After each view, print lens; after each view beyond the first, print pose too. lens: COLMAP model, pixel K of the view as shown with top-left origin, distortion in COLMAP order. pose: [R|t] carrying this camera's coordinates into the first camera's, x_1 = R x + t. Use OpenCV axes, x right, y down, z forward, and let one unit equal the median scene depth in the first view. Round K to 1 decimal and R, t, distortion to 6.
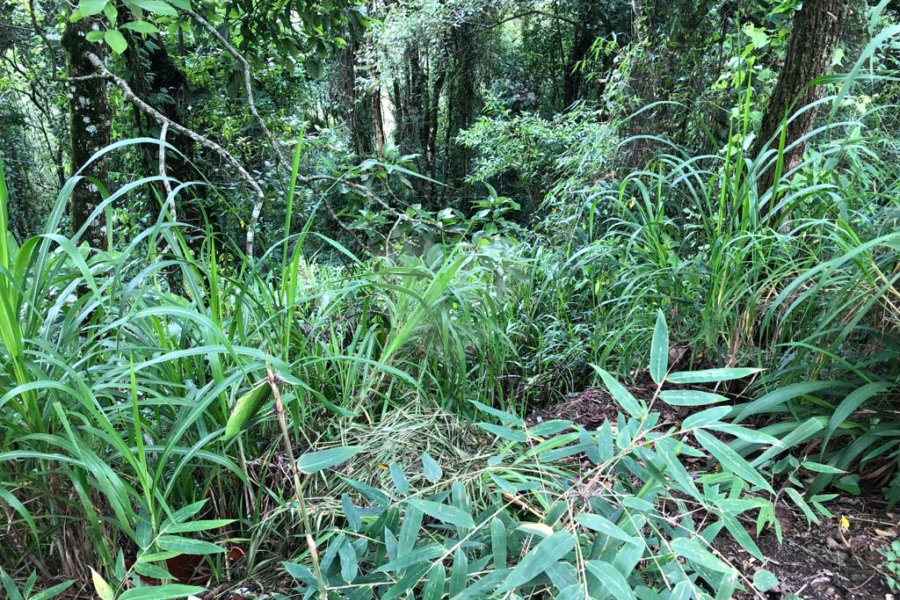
lens RADIAL K [[709.7, 0, 455.1], [0, 709.7, 281.9], [0, 0, 1]] dist [0.025634, -0.027534]
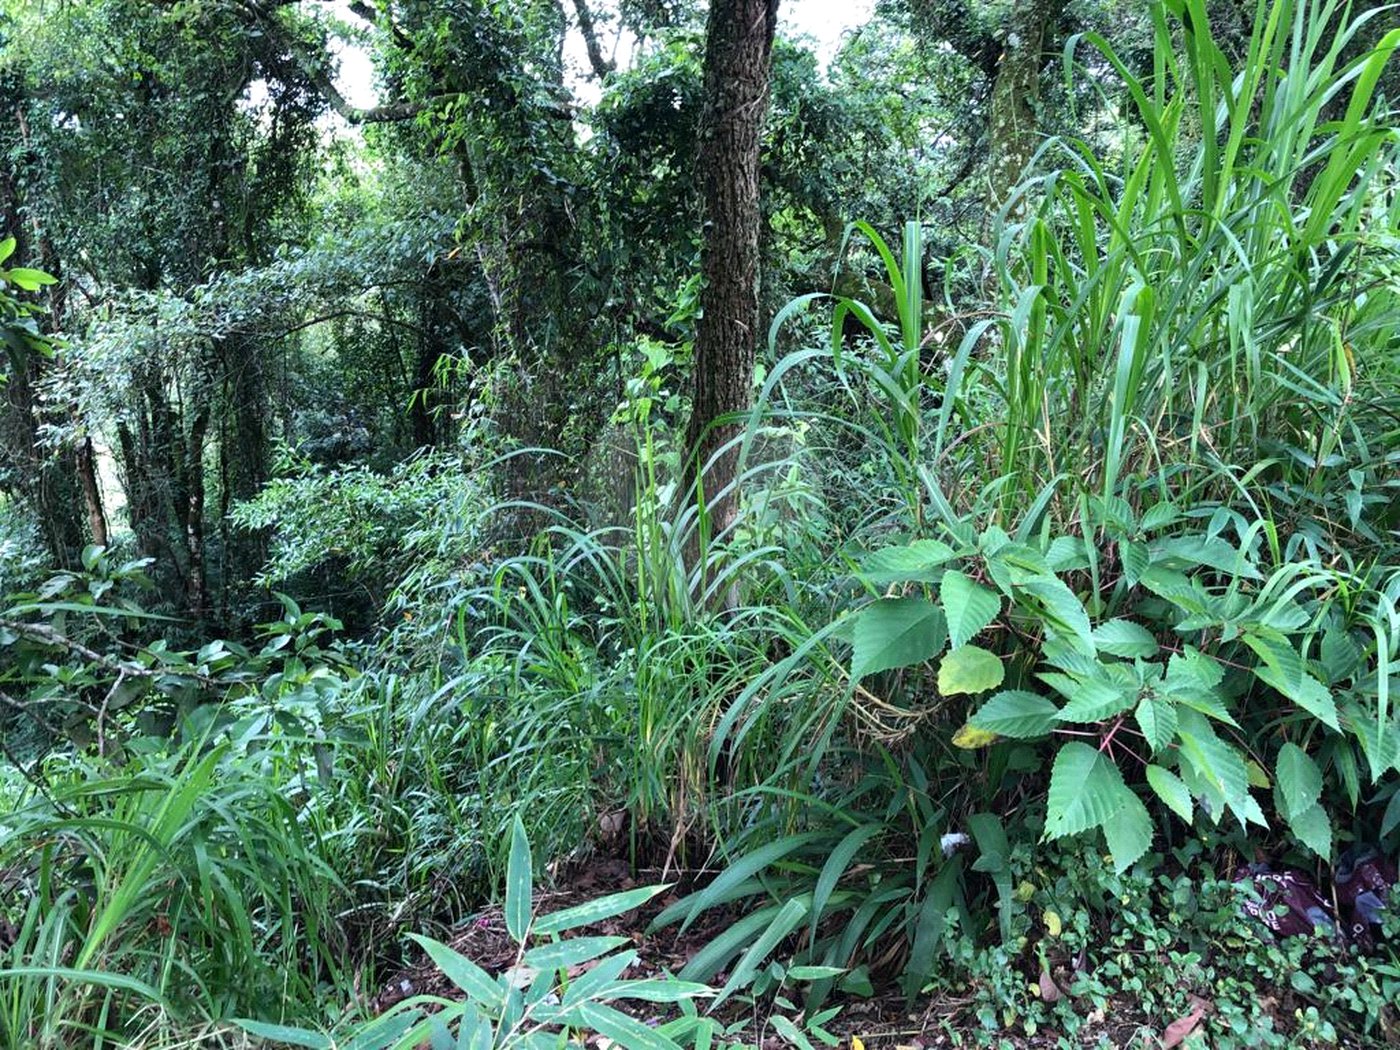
lens RADIAL K [[1101.6, 0, 704.8], [0, 1101.6, 495.6], [0, 0, 1]] dist [0.032047, -0.033171]
pose [[0.921432, -0.088646, 0.378292, 0.026392], [0.156490, 0.975835, -0.152503, -0.018544], [-0.355632, 0.199720, 0.913038, -0.010864]]
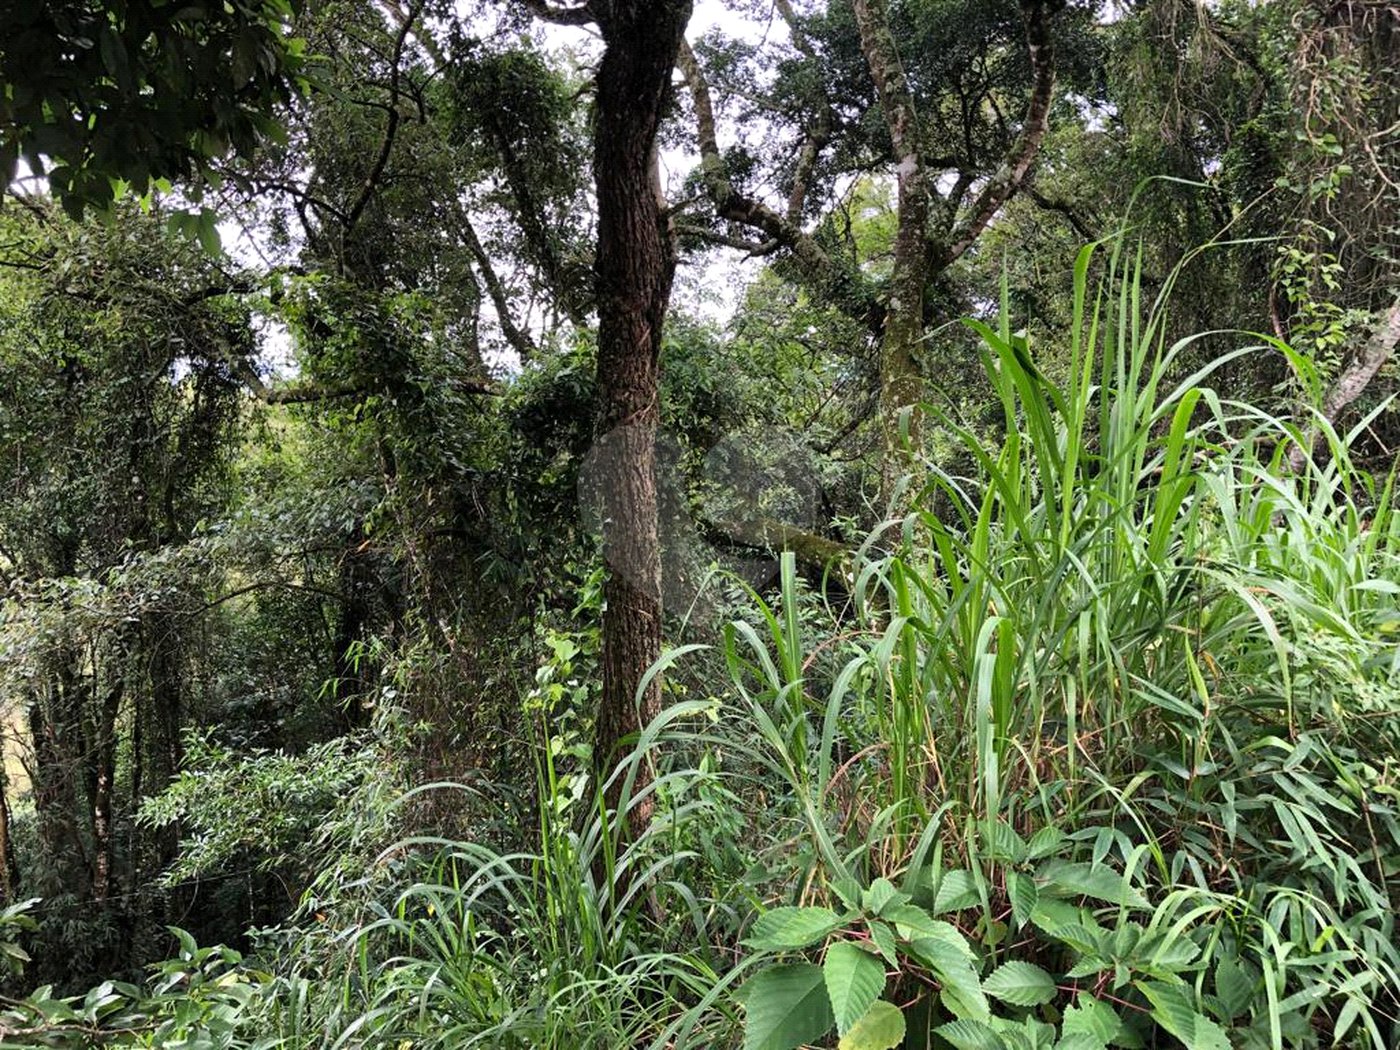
lens RADIAL K [[1107.5, 0, 695.5], [0, 1107.5, 499.6], [0, 0, 1]] dist [0.016670, -0.014355]
pose [[0.898687, -0.067259, 0.433403, 0.052435], [0.221755, 0.922239, -0.316702, -0.074281], [-0.378400, 0.380726, 0.843719, -0.053271]]
